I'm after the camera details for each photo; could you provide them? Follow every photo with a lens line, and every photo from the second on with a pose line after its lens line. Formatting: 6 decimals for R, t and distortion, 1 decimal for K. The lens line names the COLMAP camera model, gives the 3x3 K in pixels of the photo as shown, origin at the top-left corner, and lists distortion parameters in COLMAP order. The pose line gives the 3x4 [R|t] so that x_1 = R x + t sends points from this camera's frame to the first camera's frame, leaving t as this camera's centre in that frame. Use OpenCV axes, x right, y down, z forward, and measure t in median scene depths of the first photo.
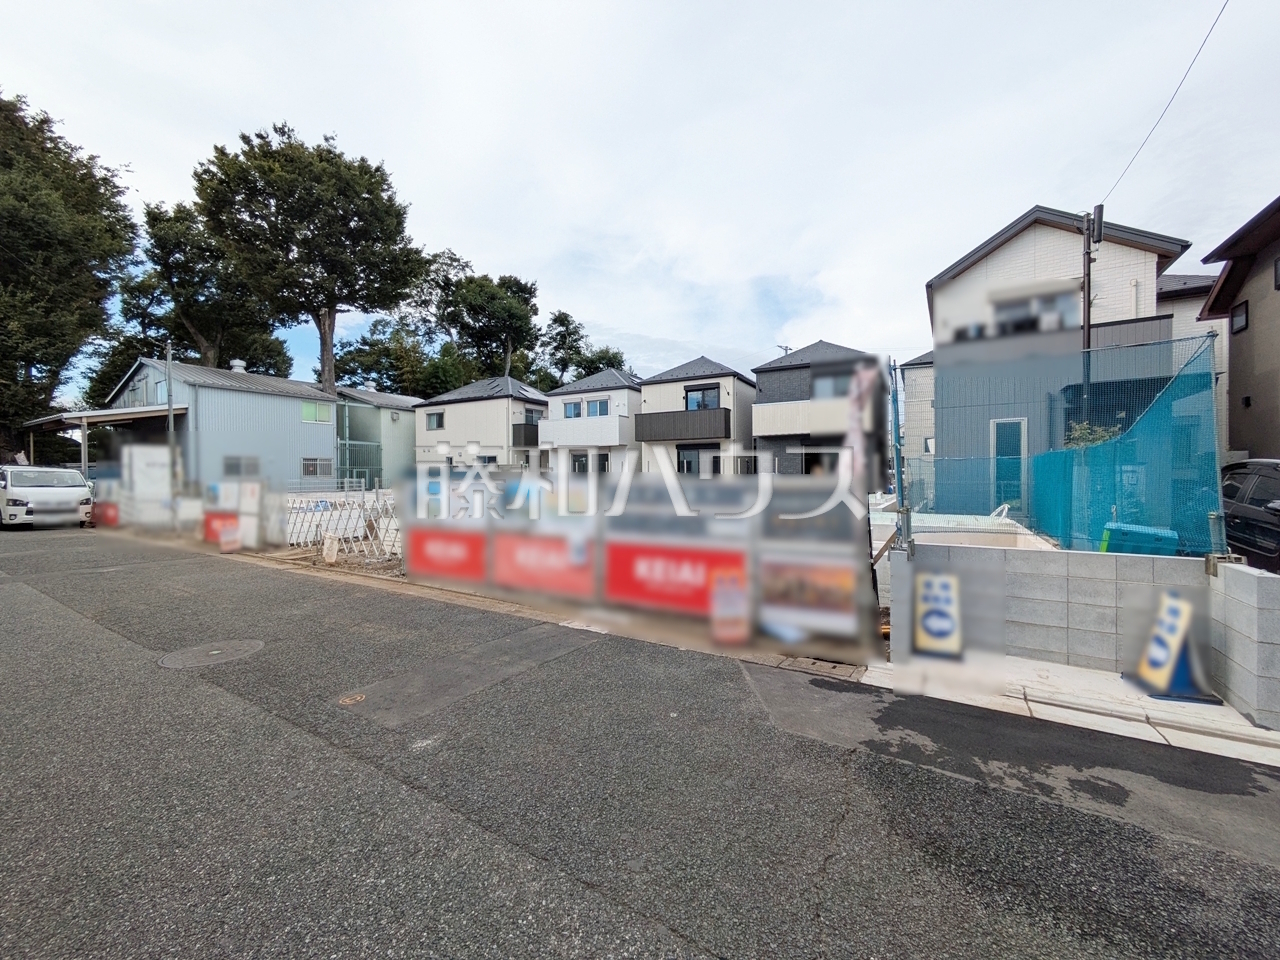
lens RADIAL K [[512.3, 0, 640.0], [0, 512.3, 480.0], [0, 0, 1]] dist [0.001619, -0.000287]
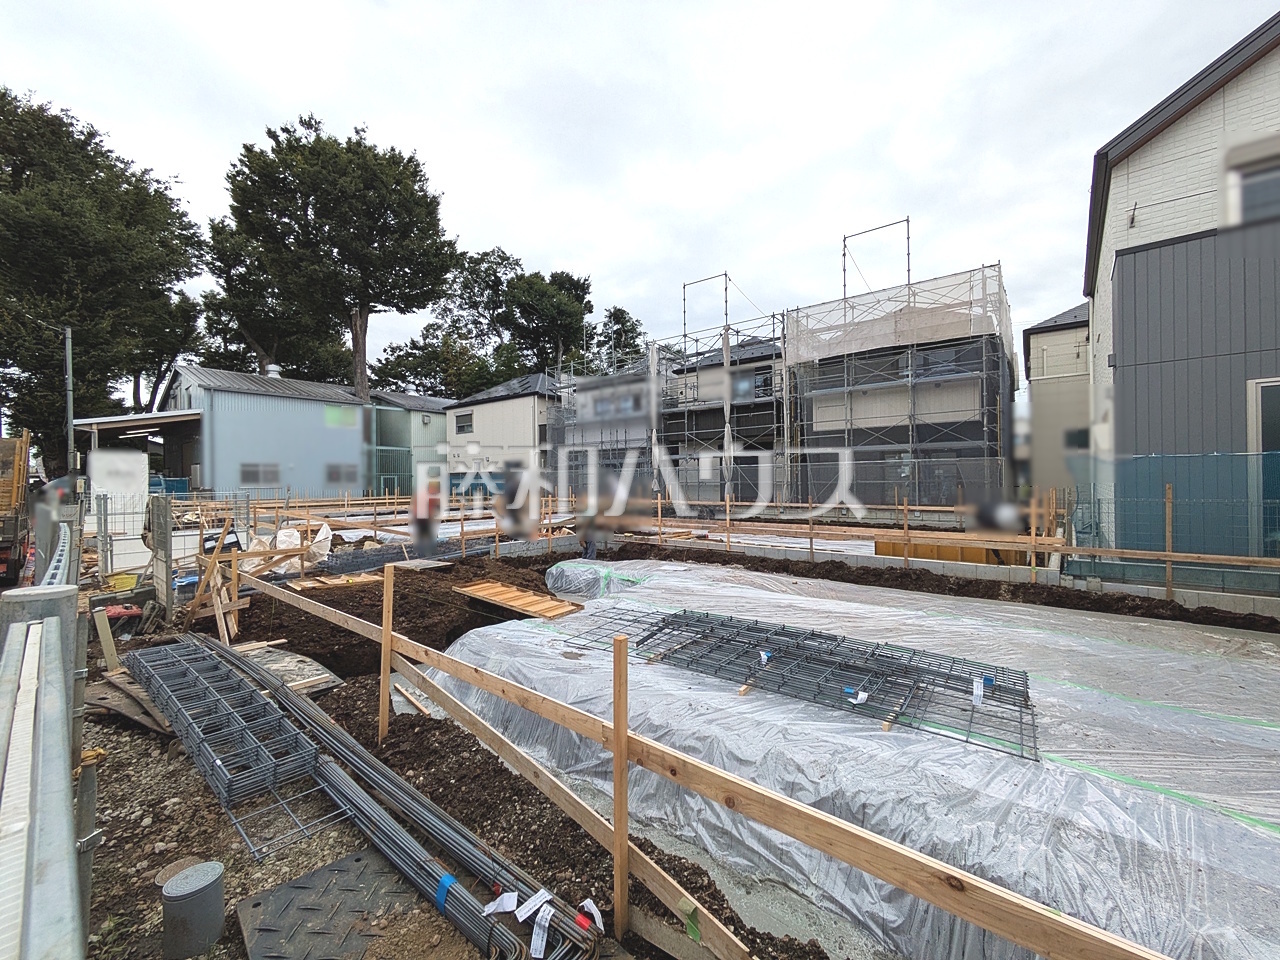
lens RADIAL K [[512.3, 0, 640.0], [0, 512.3, 480.0], [0, 0, 1]] dist [0.001619, -0.000287]
pose [[0.988243, -0.001111, -0.152889, 0.052492], [-0.000613, 0.999937, -0.011227, -0.003641], [0.152892, 0.011189, 0.988180, 0.134682]]
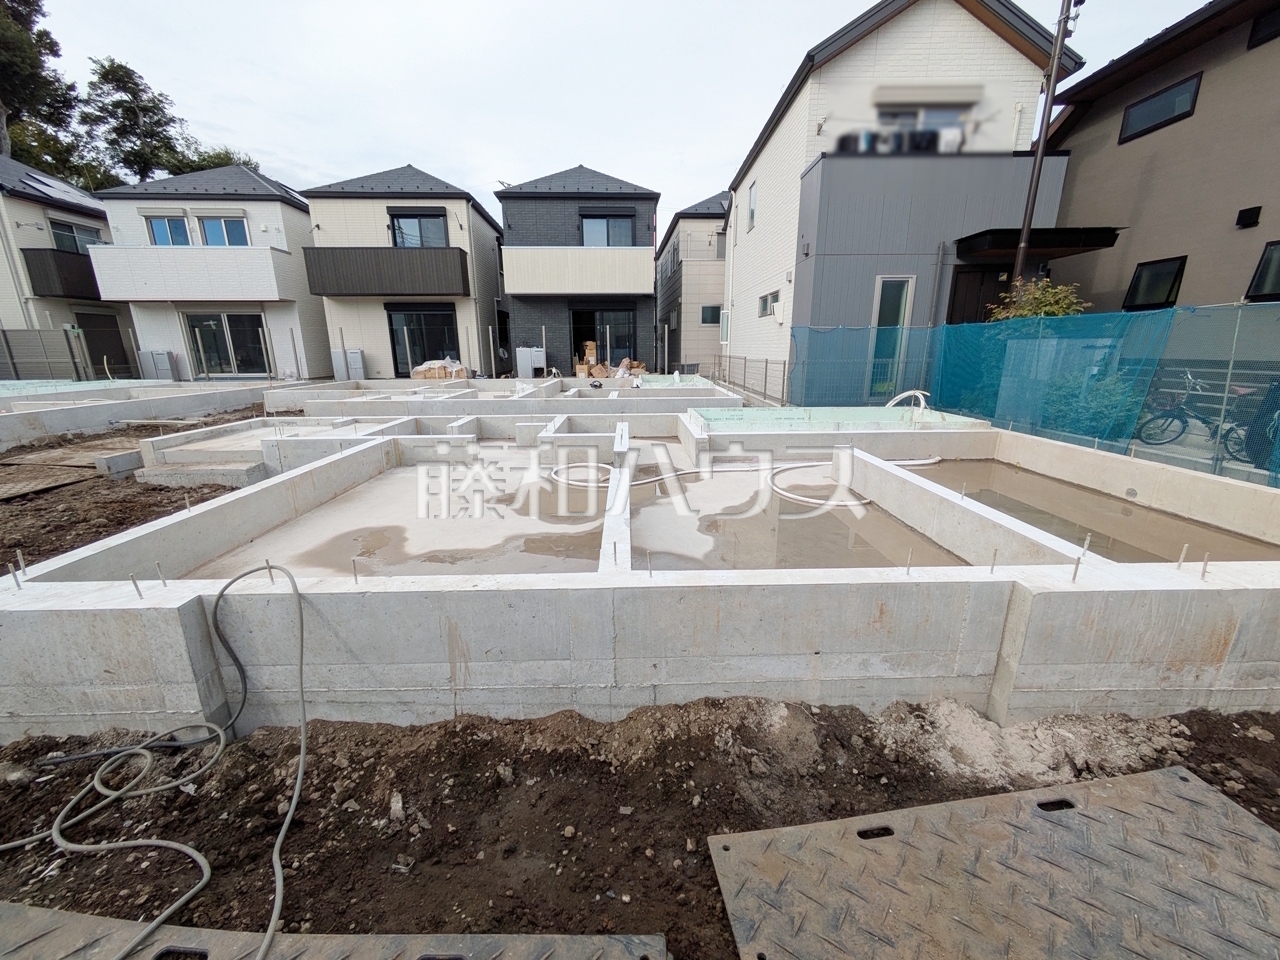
lens RADIAL K [[512.3, 0, 640.0], [0, 512.3, 480.0], [0, 0, 1]] dist [0.001619, -0.000287]
pose [[0.848534, -0.131146, 0.512631, -0.013537], [0.005277, 0.970848, 0.239637, -0.002883], [-0.529115, -0.200635, 0.824490, 0.173104]]
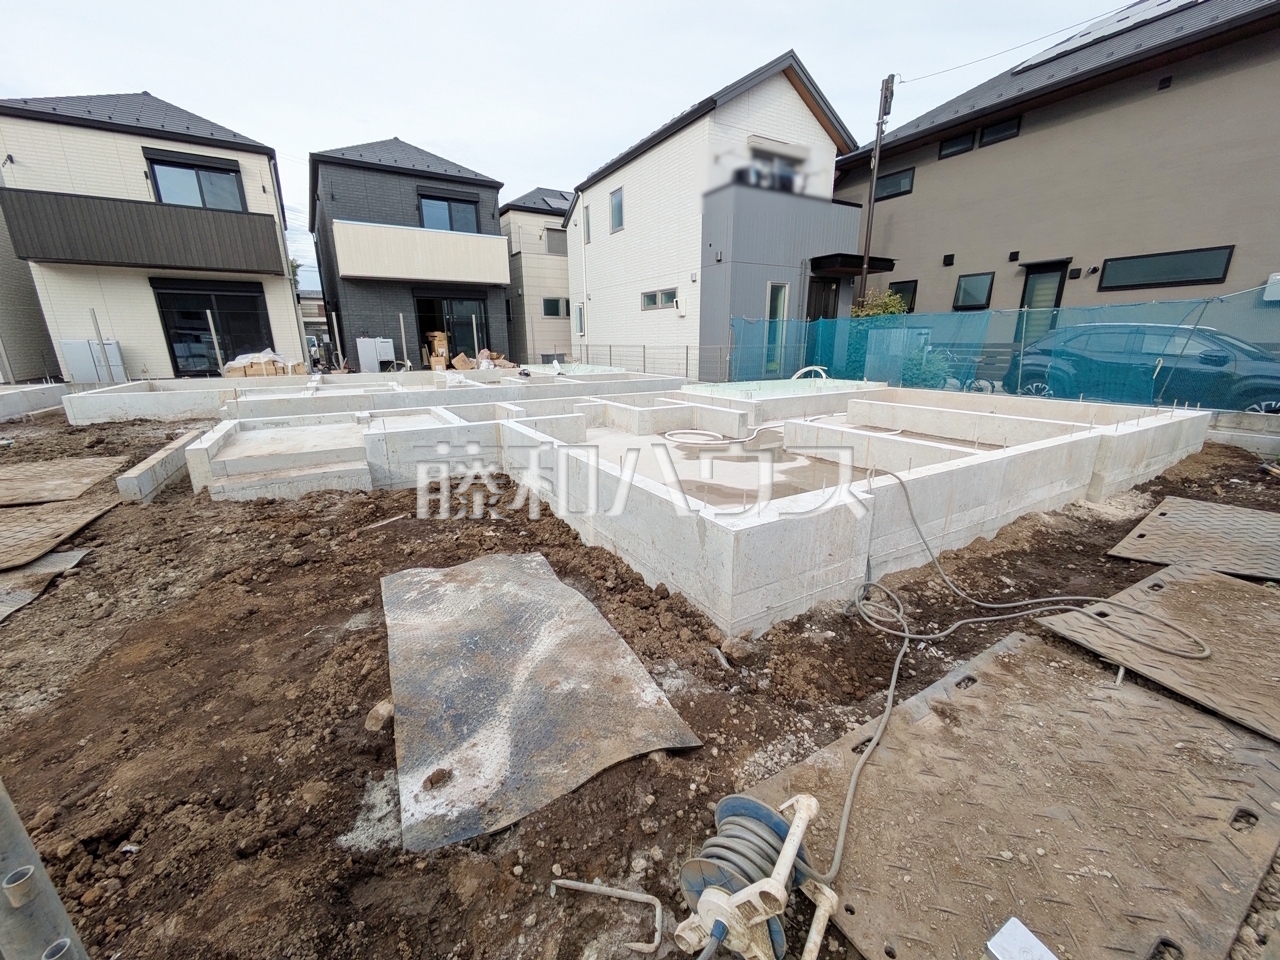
lens RADIAL K [[510.8, 0, 644.9], [0, 510.8, 482.1], [0, 0, 1]] dist [-0.001283, 0.000252]
pose [[0.469919, -0.230105, 0.852190, -0.125500], [0.011187, 0.966900, 0.254910, 0.001472], [-0.882638, -0.110253, 0.456939, 0.247019]]
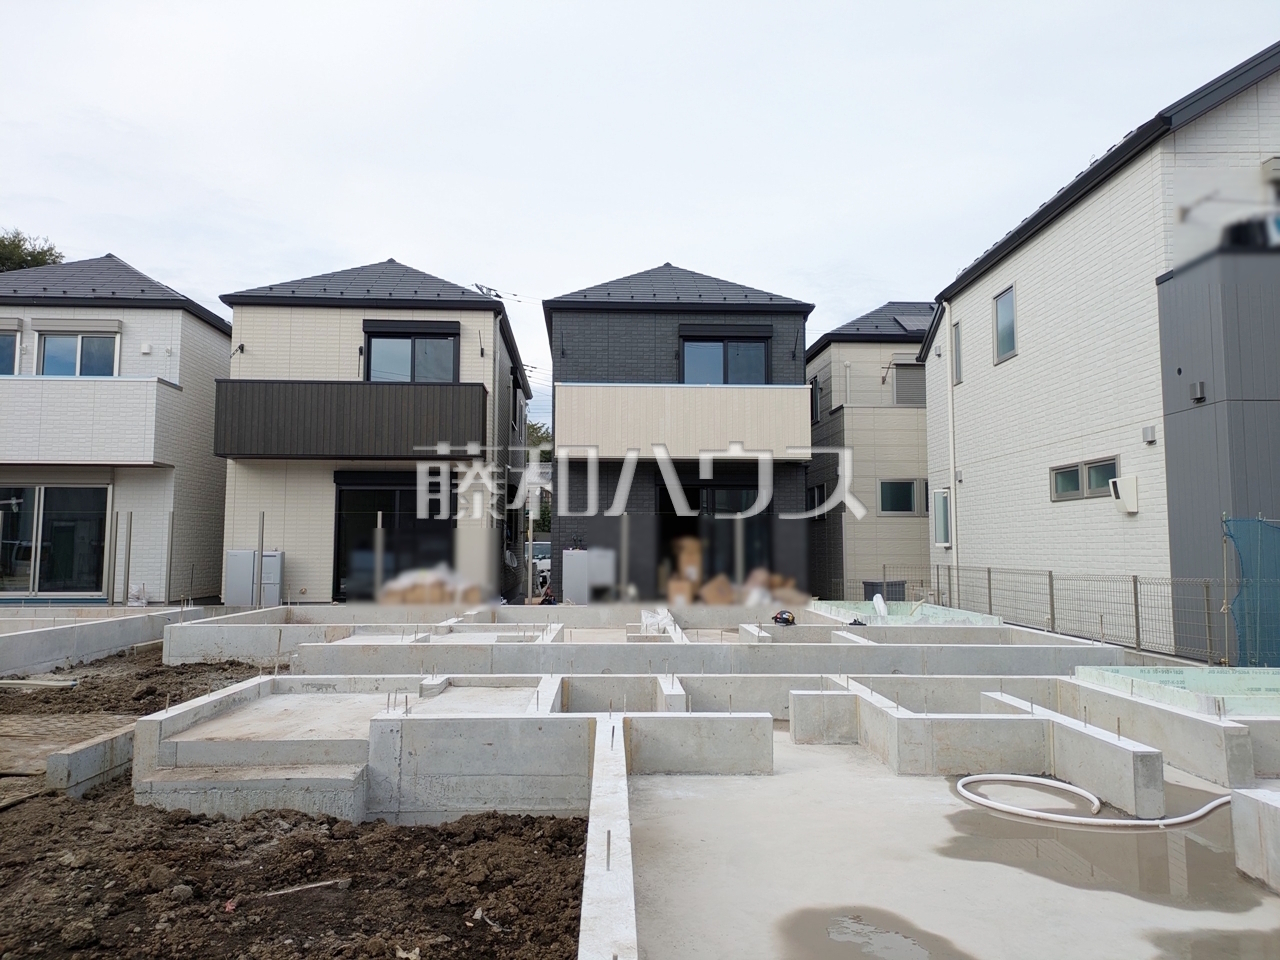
lens RADIAL K [[951.3, 0, 624.8], [0, 951.3, 462.2], [0, 0, 1]] dist [0.048389, -0.029618]
pose [[0.850206, 0.059110, 0.523121, -0.085929], [-0.005269, 0.994582, -0.103819, -0.002703], [-0.526424, 0.085511, 0.845911, 0.218595]]
